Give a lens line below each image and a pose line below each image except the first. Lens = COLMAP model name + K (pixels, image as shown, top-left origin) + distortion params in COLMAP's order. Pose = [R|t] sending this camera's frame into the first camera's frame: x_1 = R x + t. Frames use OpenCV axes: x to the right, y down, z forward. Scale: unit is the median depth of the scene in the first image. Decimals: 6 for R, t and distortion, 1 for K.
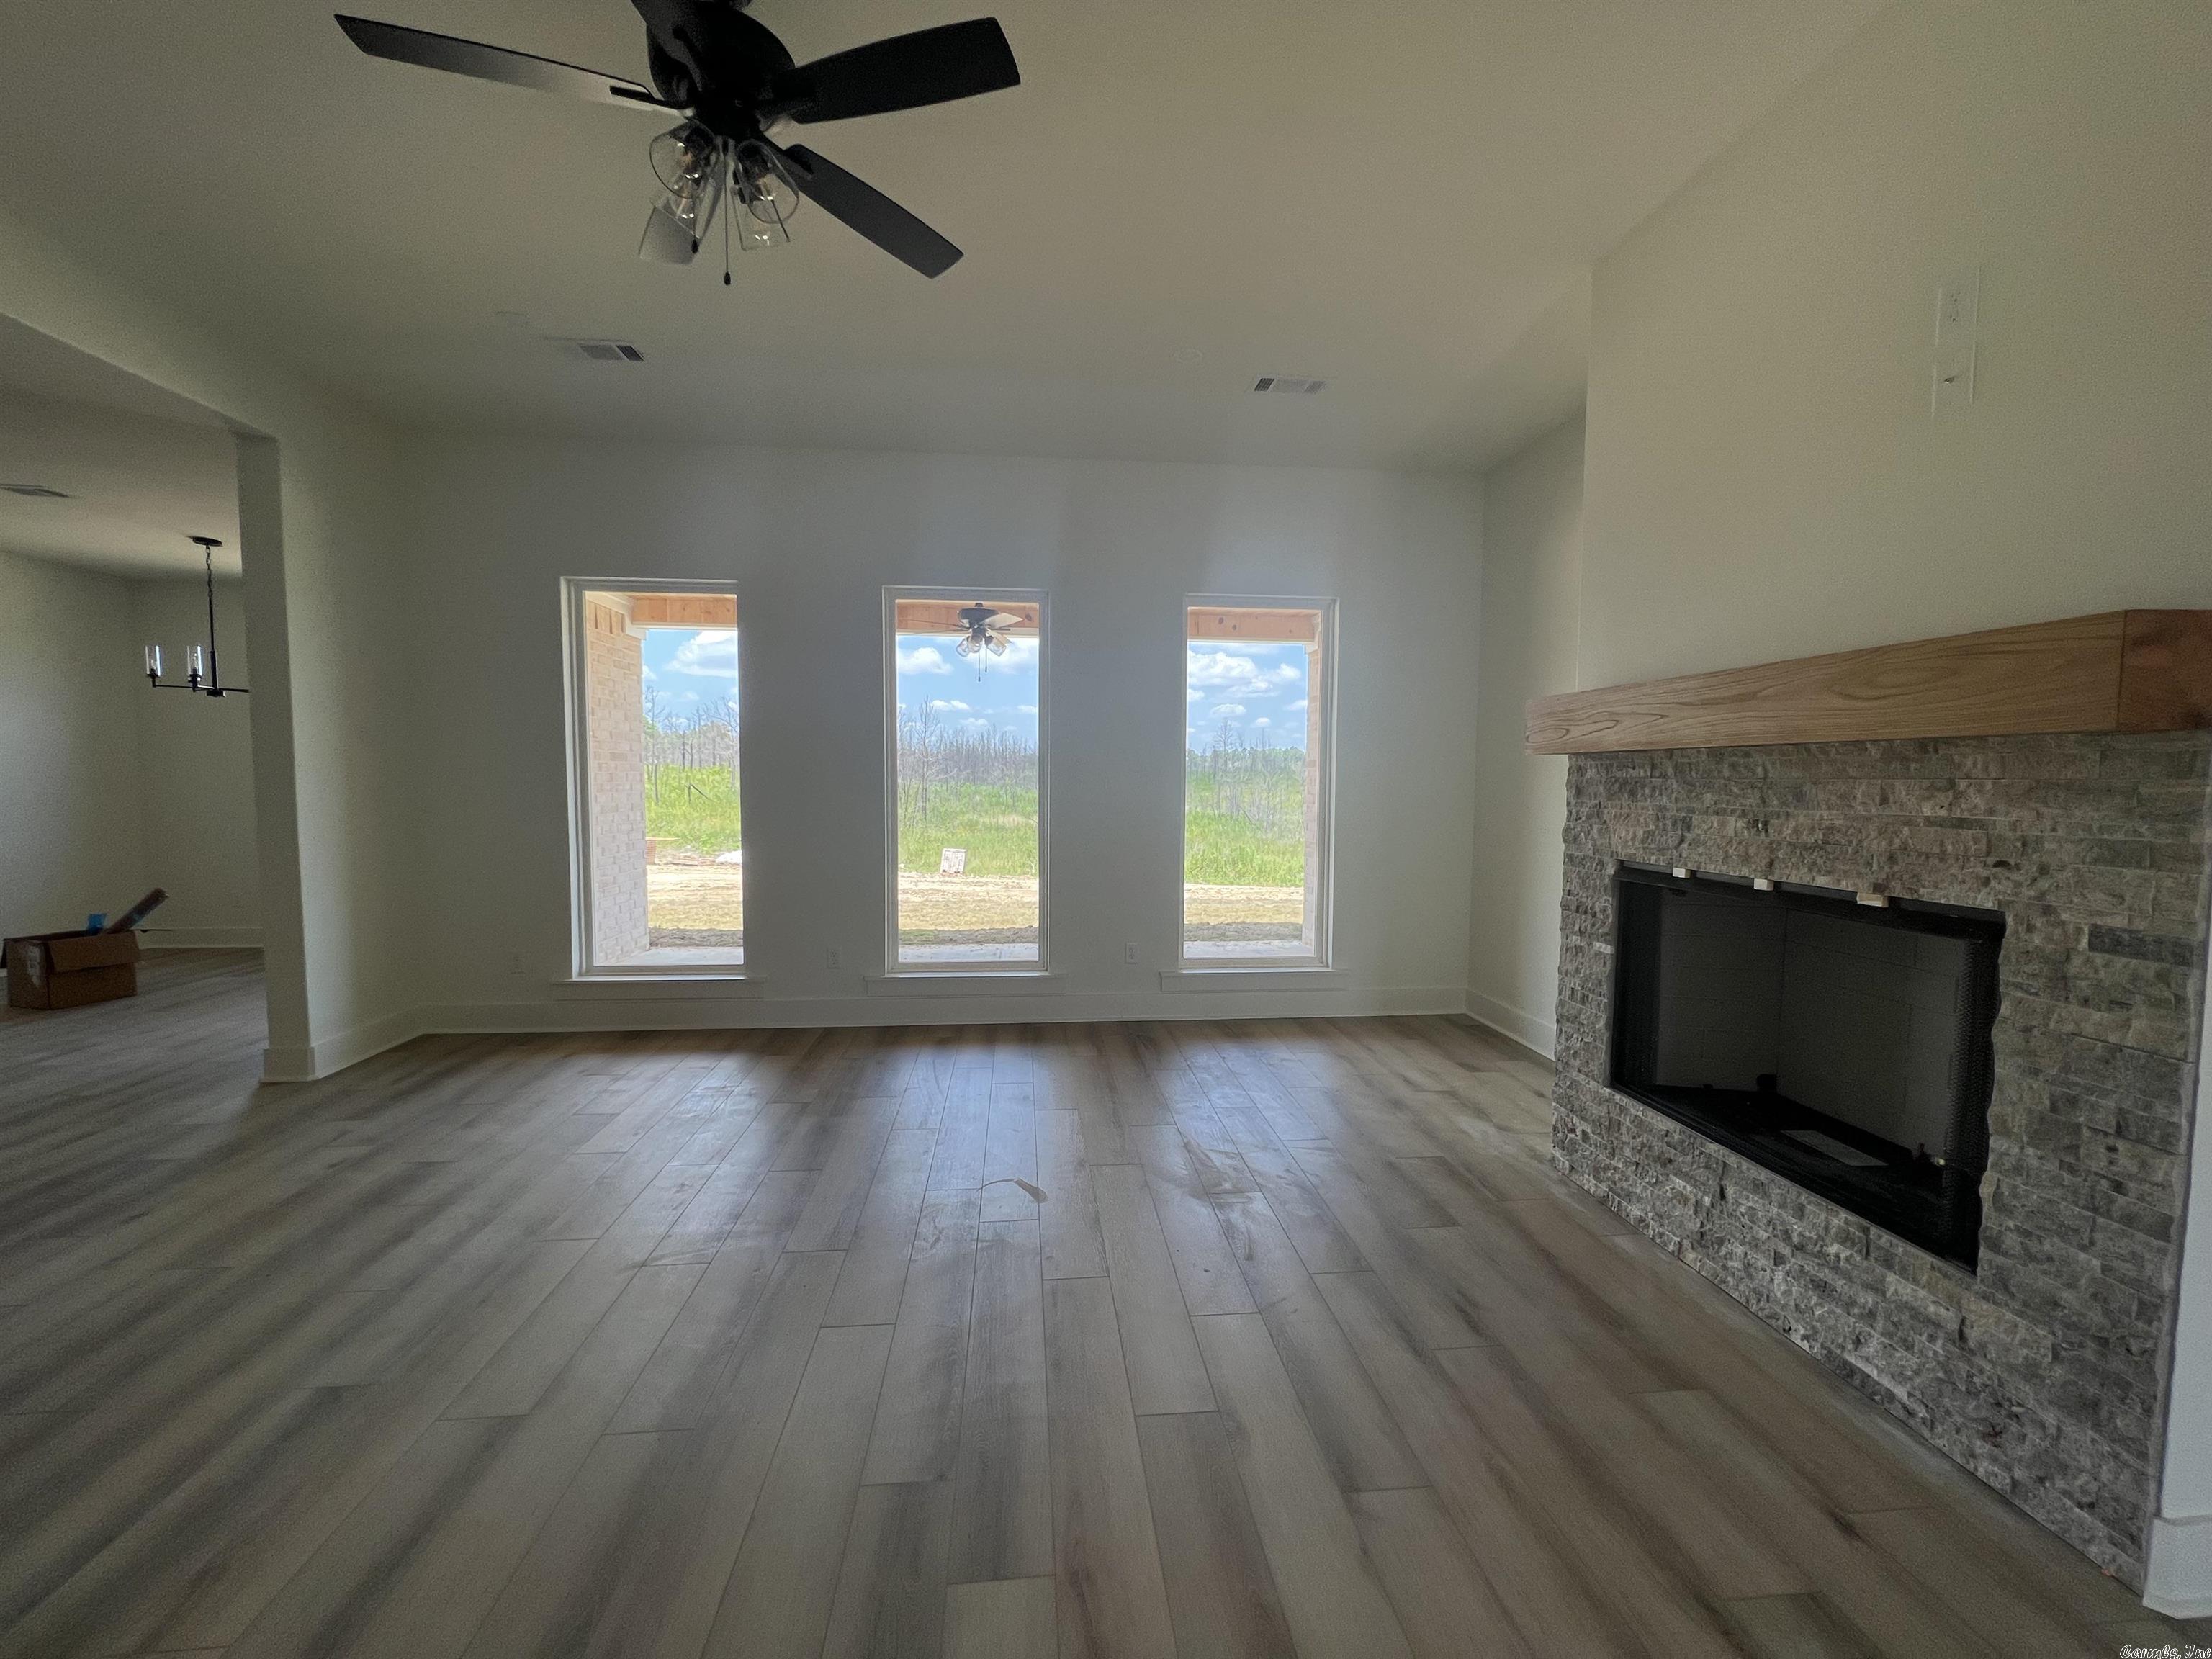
lens RADIAL K [[886.8, 0, 1110.5], [0, 886.8, 833.6], [0, 0, 1]] dist [-0.003138, 0.001434]
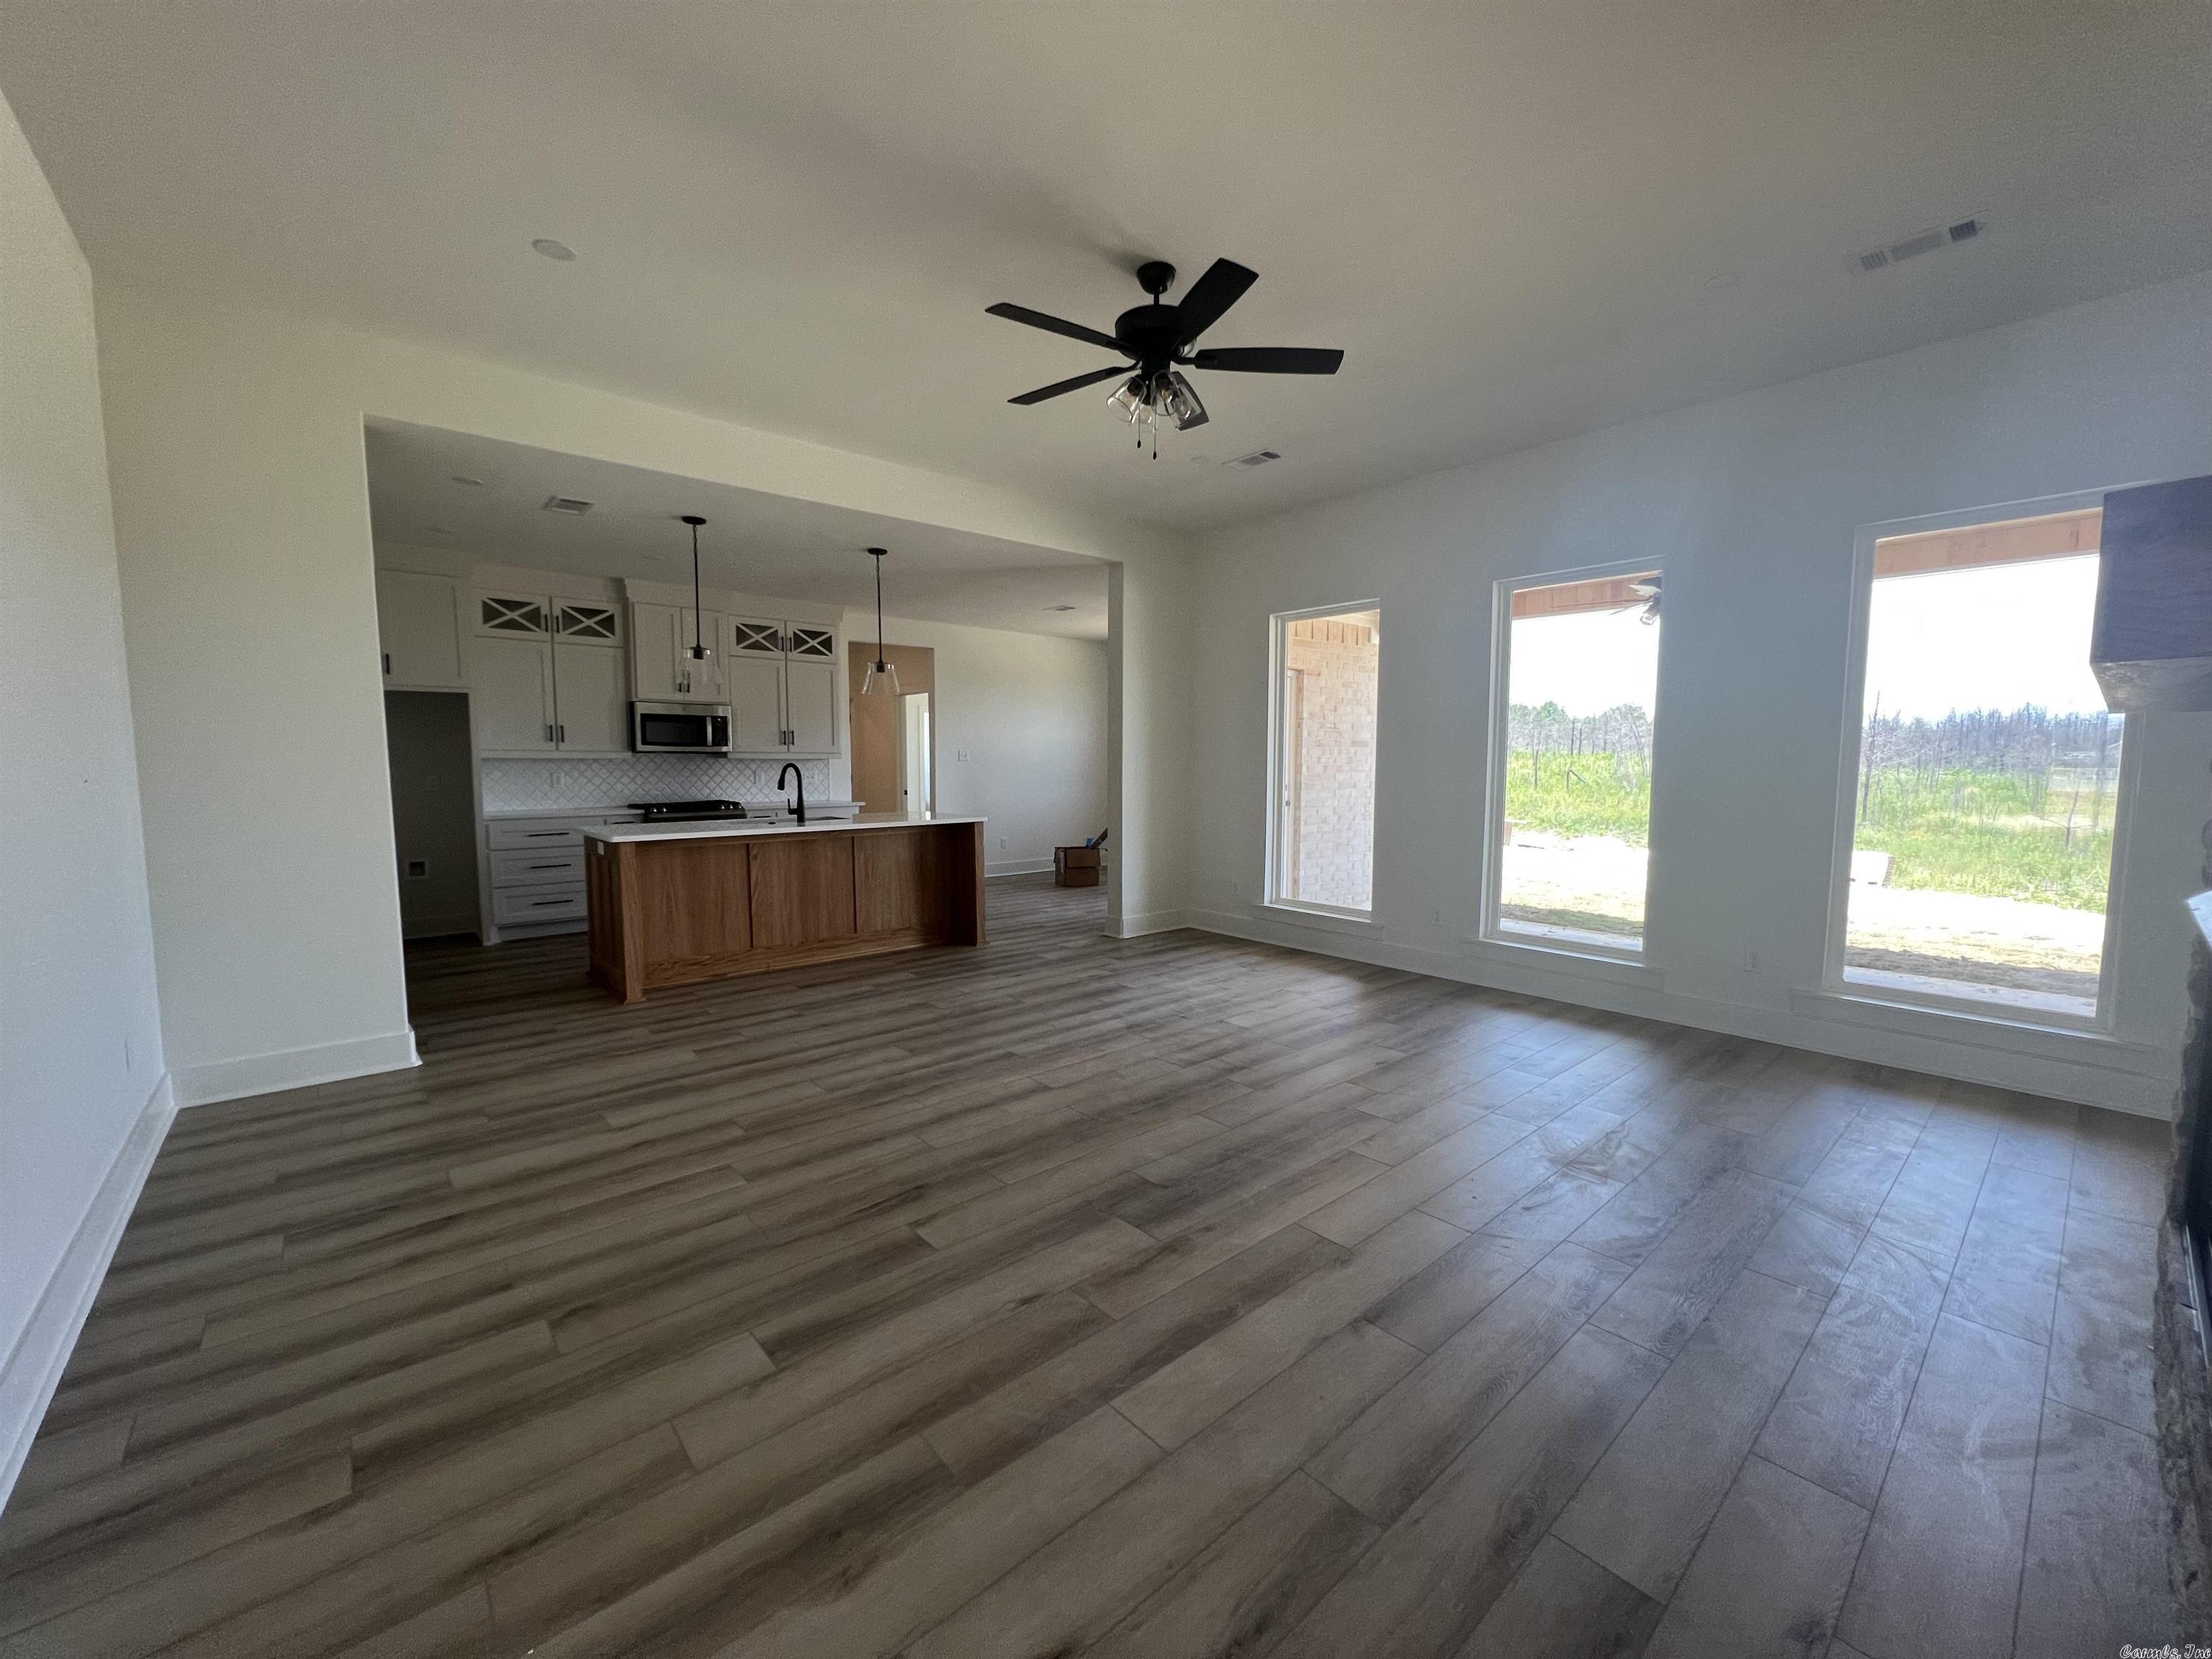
lens RADIAL K [[886.2, 0, 1102.0], [0, 886.2, 831.4], [0, 0, 1]] dist [0.001660, 0.000250]
pose [[0.576545, 0.059382, -0.814904, 0.663179], [-0.049024, 0.998073, 0.038046, 0.015984], [0.815593, 0.018015, 0.578345, -0.025874]]
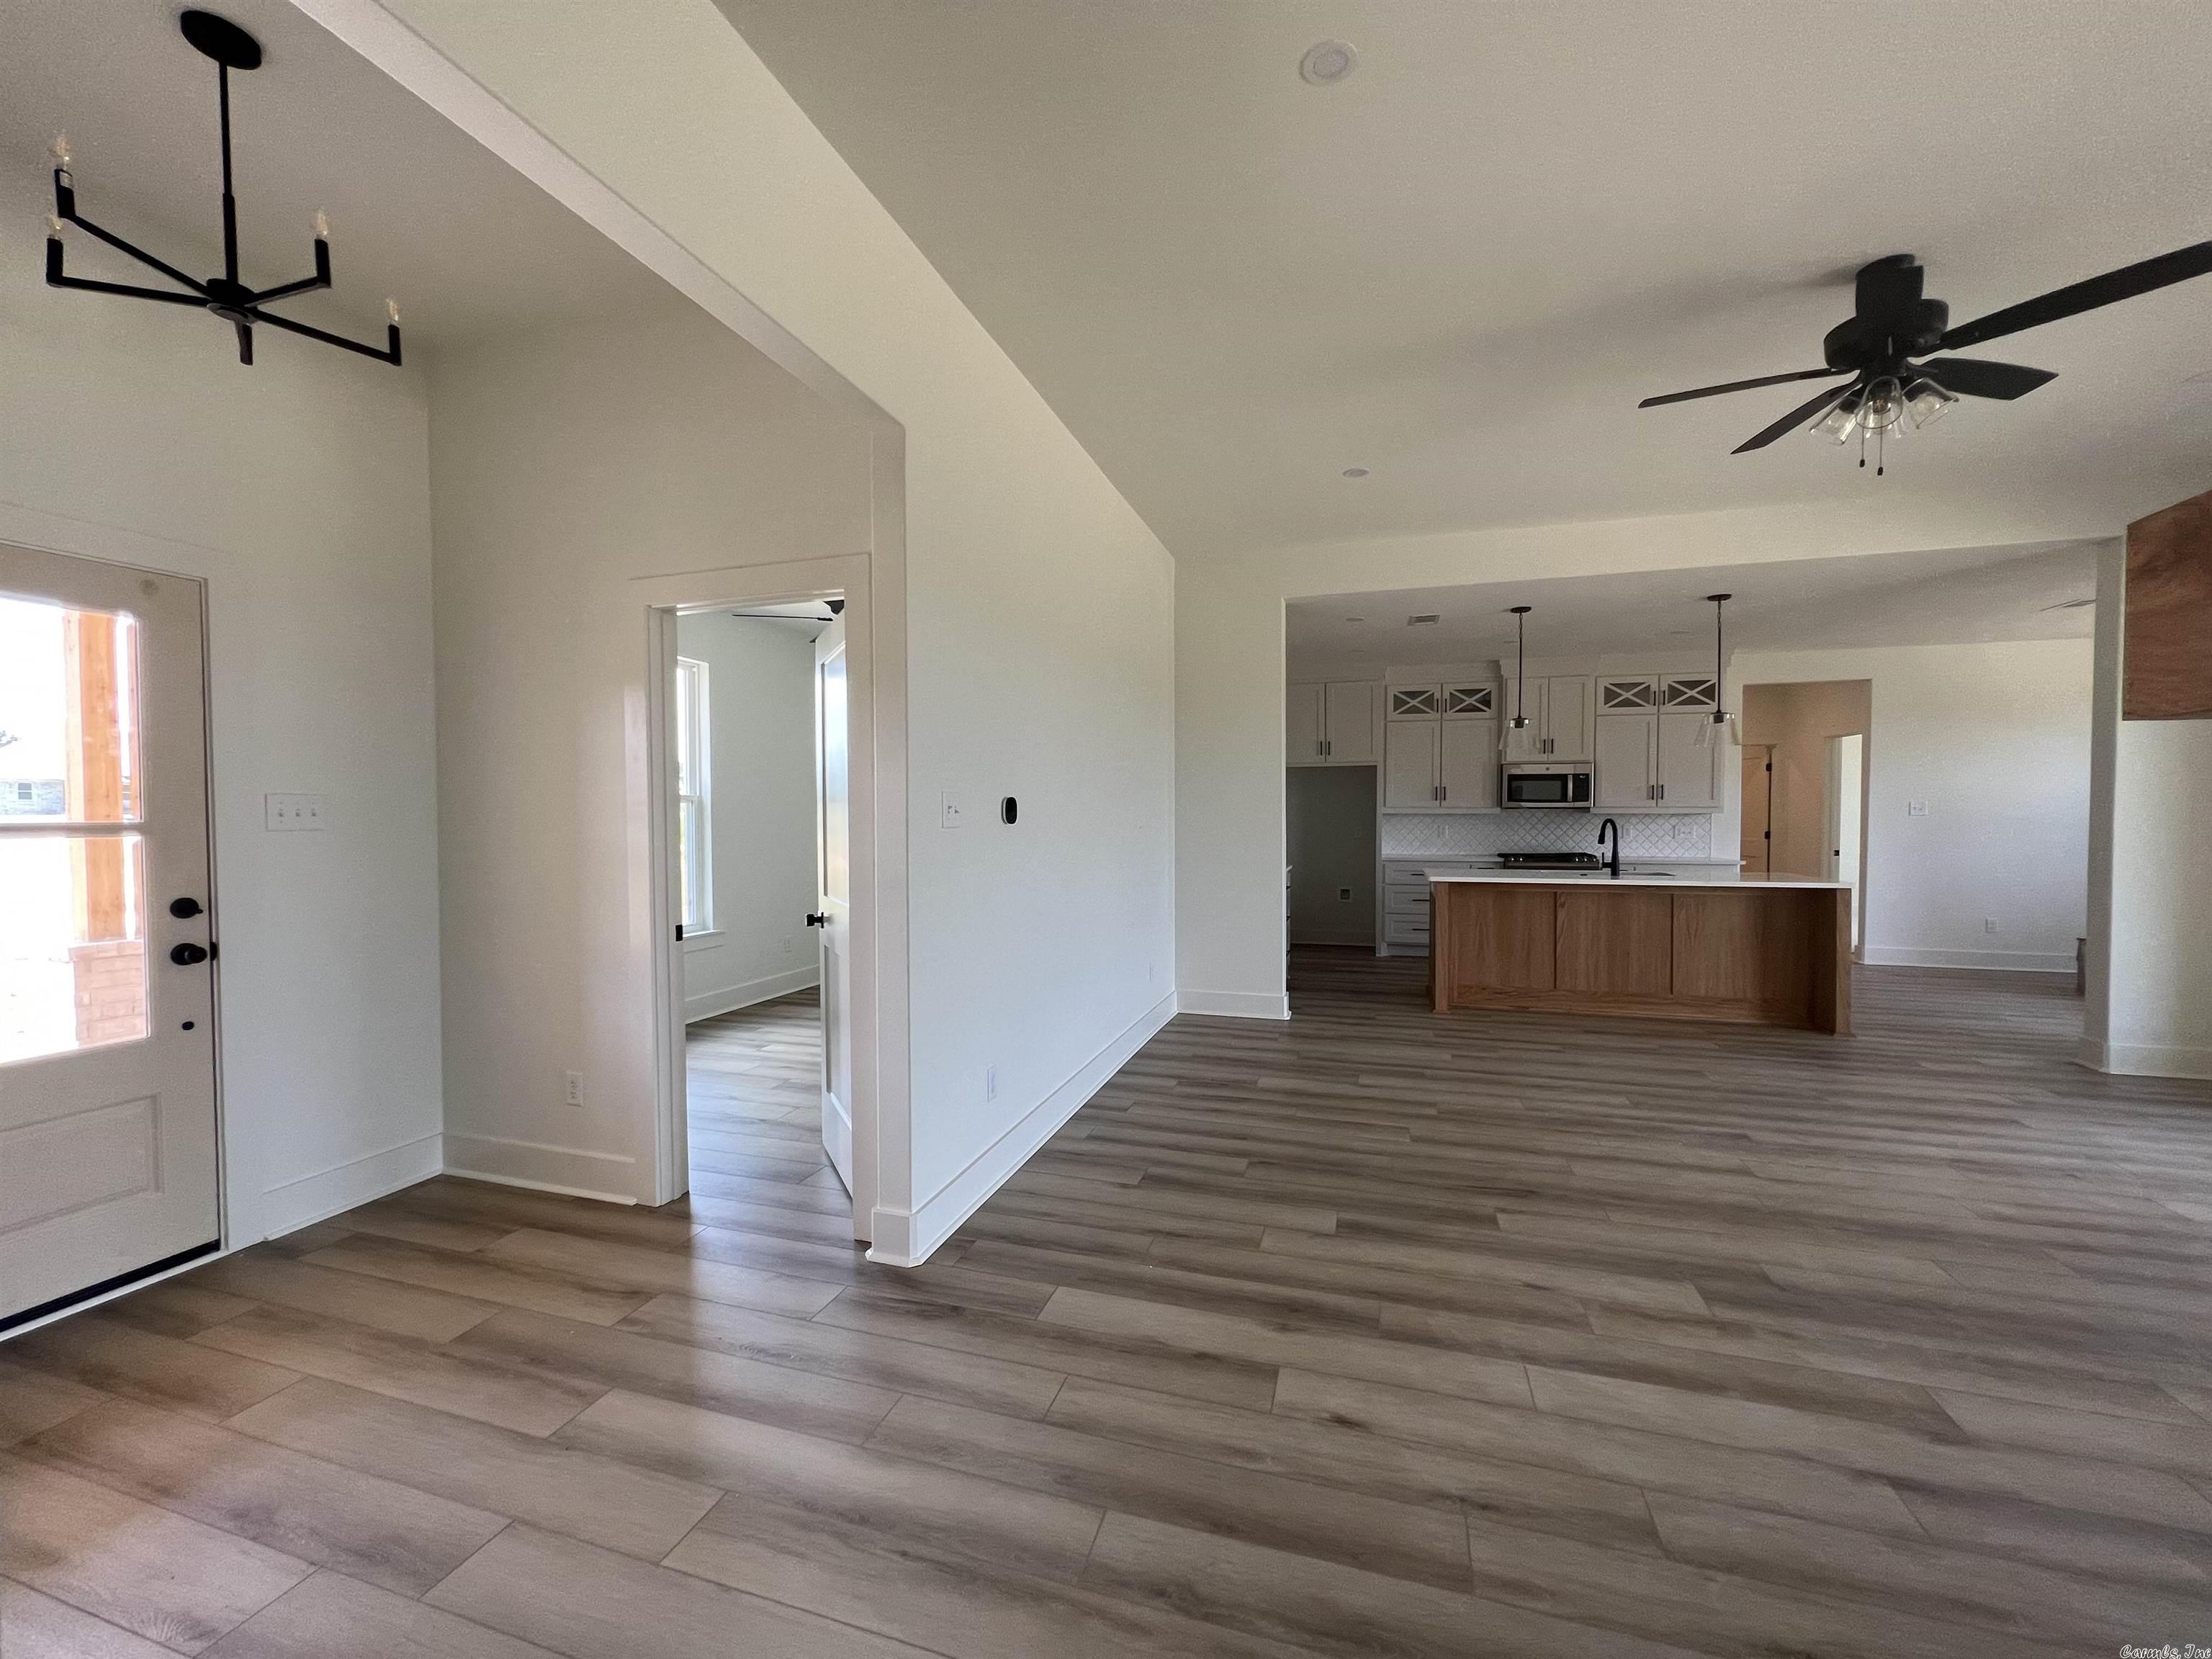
lens RADIAL K [[886.8, 0, 1106.8], [0, 886.8, 830.6], [0, 0, 1]] dist [-0.003138, 0.001434]
pose [[-0.391176, 0.012478, -0.920231, 1.029139], [-0.060667, 0.997384, 0.039313, -0.011880], [0.918314, 0.071206, -0.389396, 0.320069]]
